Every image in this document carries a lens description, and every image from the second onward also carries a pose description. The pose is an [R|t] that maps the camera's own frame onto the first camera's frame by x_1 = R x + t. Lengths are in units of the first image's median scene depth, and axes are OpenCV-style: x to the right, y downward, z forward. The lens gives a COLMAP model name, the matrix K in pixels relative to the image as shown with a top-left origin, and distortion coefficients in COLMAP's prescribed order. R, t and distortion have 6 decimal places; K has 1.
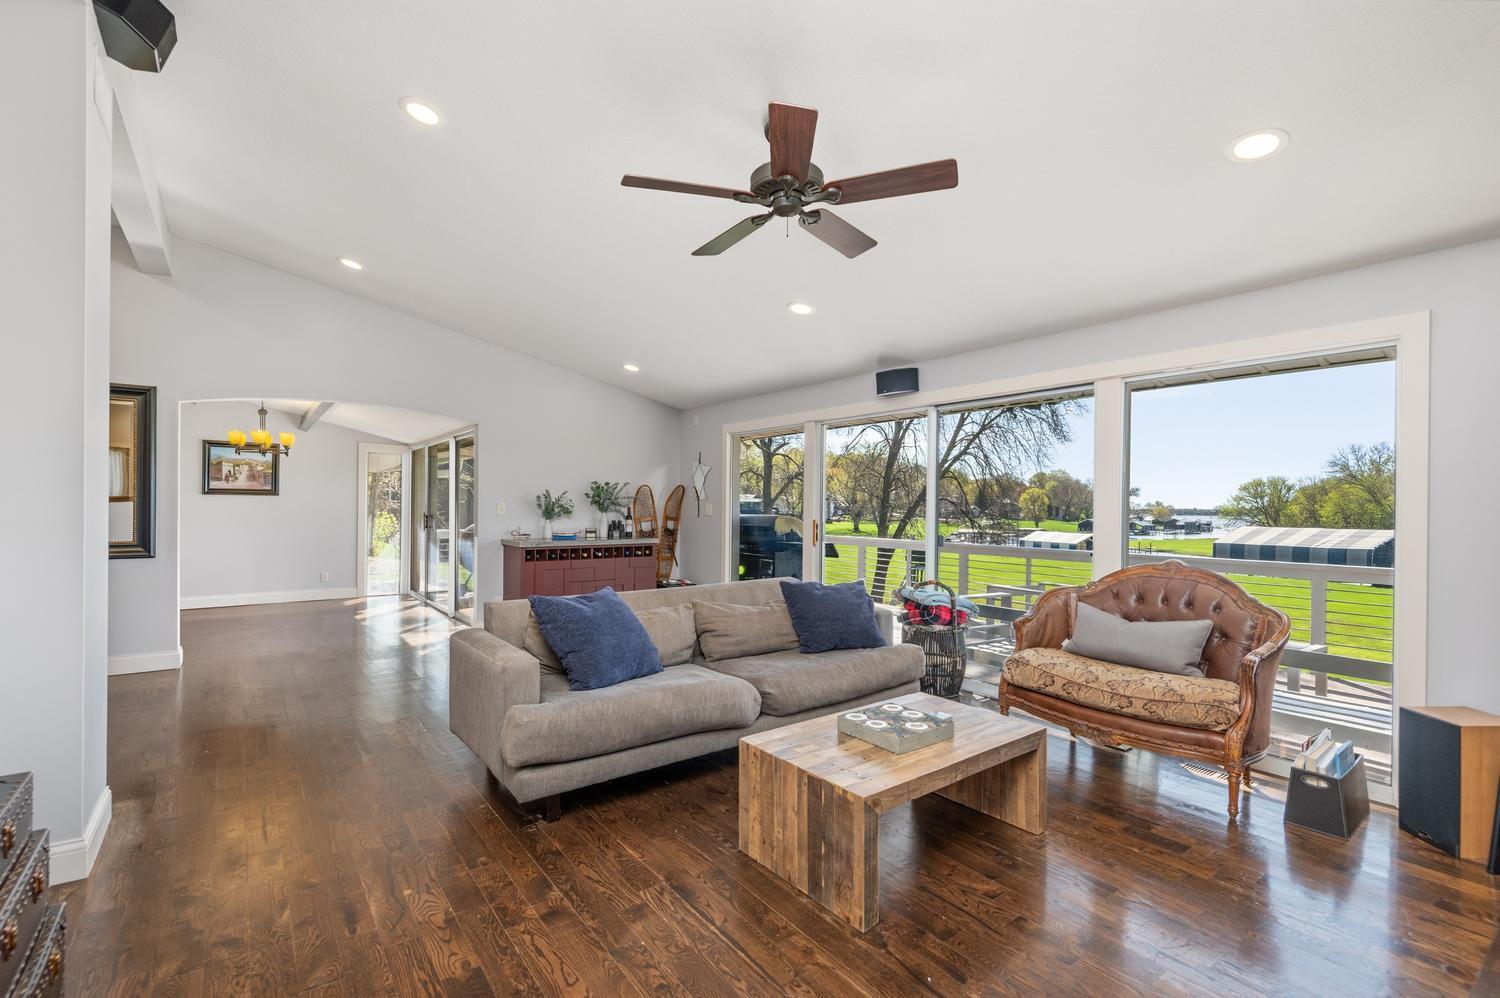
lens RADIAL K [[674.2, 0, 750.0], [0, 674.2, 499.0], [0, 0, 1]] dist [0.000921, 0.000142]
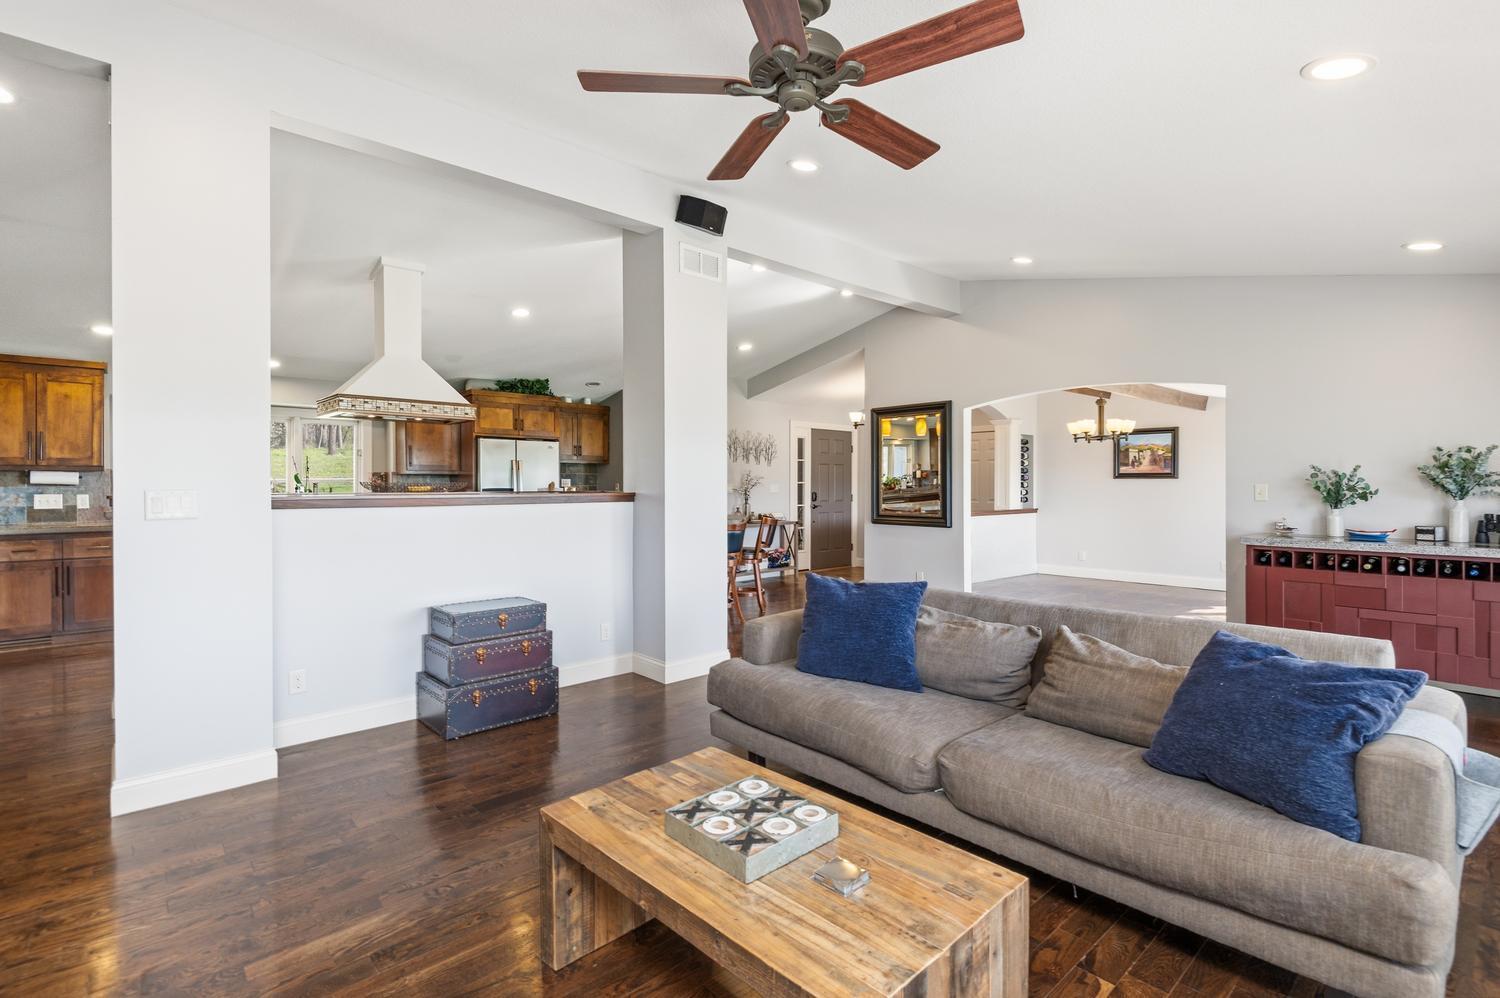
lens RADIAL K [[693.2, 0, 750.0], [0, 693.2, 499.0], [0, 0, 1]] dist [0.000390, 0.000006]
pose [[0.096840, 0.012437, -0.995222, 0.321011], [0.011607, 0.999840, 0.013624, 0.004498], [0.995232, -0.012871, 0.096680, 0.341353]]
